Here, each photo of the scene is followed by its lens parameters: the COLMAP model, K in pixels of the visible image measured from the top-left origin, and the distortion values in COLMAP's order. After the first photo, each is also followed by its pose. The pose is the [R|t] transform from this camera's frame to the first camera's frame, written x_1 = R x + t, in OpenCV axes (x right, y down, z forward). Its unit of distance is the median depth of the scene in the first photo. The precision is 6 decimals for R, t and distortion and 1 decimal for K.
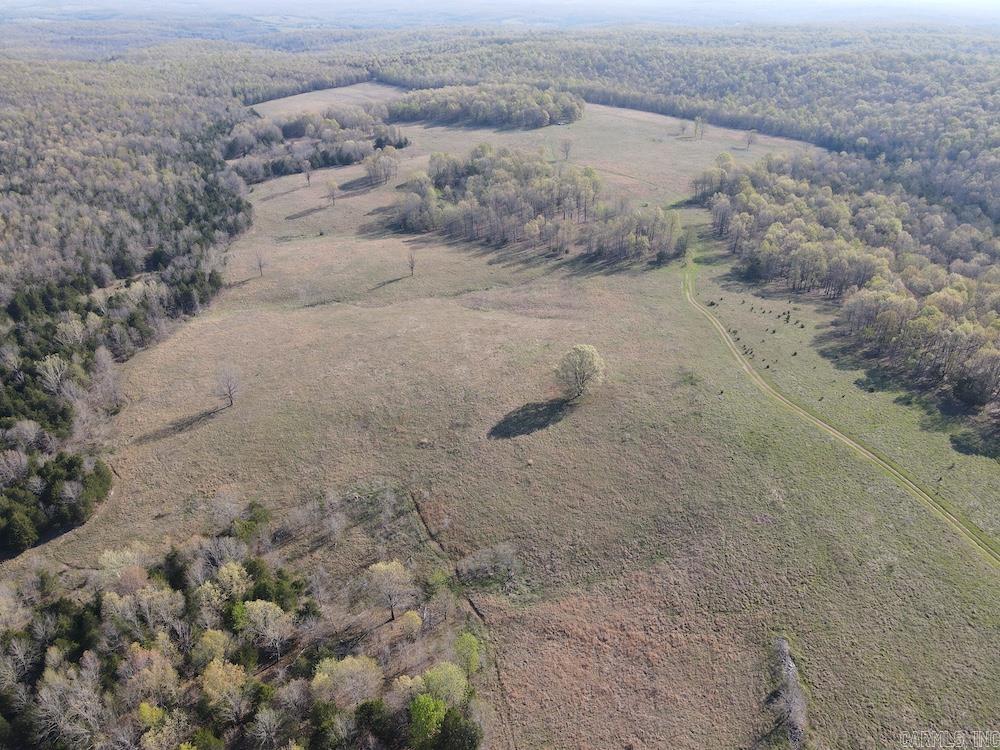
lens RADIAL K [[733.2, 0, 500.0], [0, 733.2, 375.0], [0, 0, 1]] dist [0.007653, 0.009321]
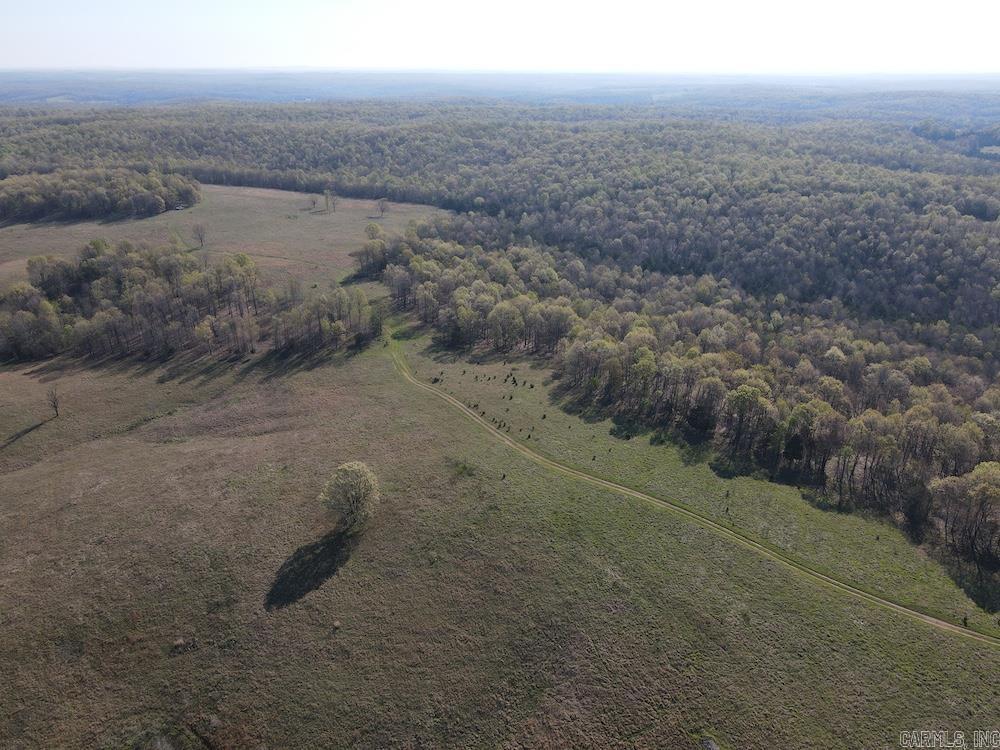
lens RADIAL K [[733.2, 0, 500.0], [0, 733.2, 375.0], [0, 0, 1]] dist [0.007653, 0.009321]
pose [[0.862985, -0.194026, 0.466488, -0.066653], [0.233434, 0.971982, -0.027568, -0.044445], [-0.448069, 0.132685, 0.884098, 0.085824]]
